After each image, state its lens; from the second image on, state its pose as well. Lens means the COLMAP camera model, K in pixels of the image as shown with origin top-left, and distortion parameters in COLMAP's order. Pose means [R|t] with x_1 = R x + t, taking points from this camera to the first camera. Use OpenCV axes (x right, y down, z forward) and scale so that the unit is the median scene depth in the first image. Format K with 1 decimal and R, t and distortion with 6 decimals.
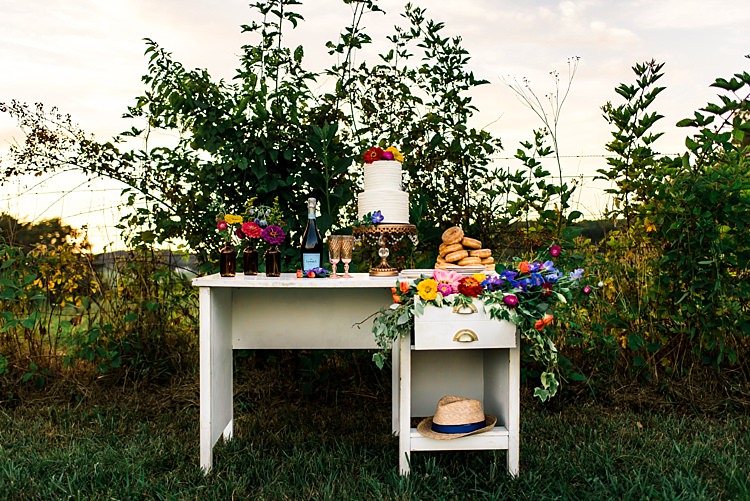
lens RADIAL K [[718.4, 0, 350.1], [0, 718.4, 250.9], [0, 0, 1]] dist [-0.070397, 0.003134]
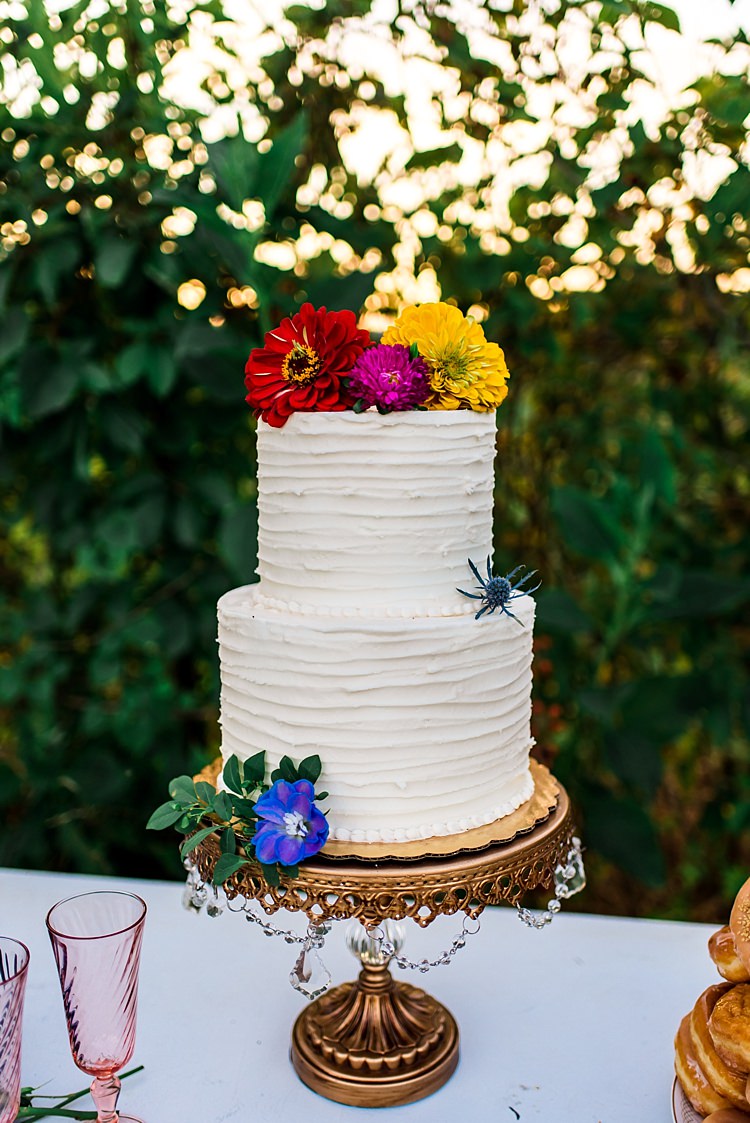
lens RADIAL K [[1075.6, 0, 375.0], [0, 1075.6, 561.5], [0, 0, 1]] dist [-0.070397, 0.003134]
pose [[0.984447, 0.048411, -0.168882, 0.069112], [-0.010073, 0.975258, 0.220841, -0.112578], [0.175395, -0.215705, 0.960577, 0.617966]]
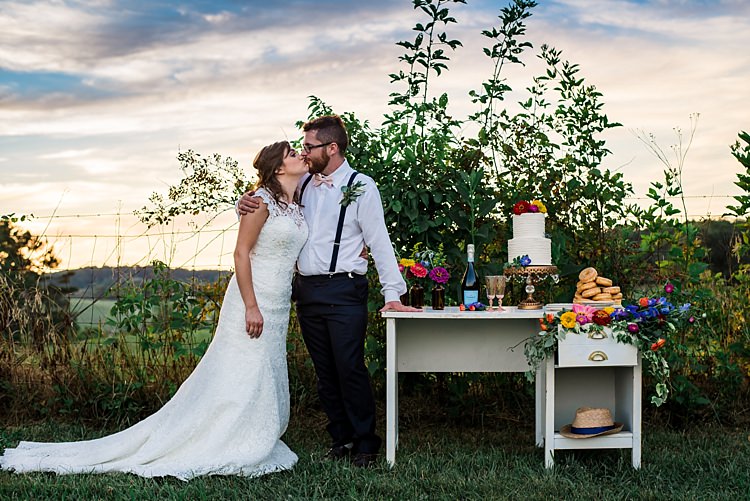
lens RADIAL K [[1079.9, 0, 375.0], [0, 1079.9, 250.5], [0, 0, 1]] dist [-0.162986, -0.010841]
pose [[0.998442, -0.002113, -0.055759, -0.087606], [0.001184, 0.999860, -0.016695, -0.025901], [0.055786, 0.016603, 0.998305, -0.631229]]
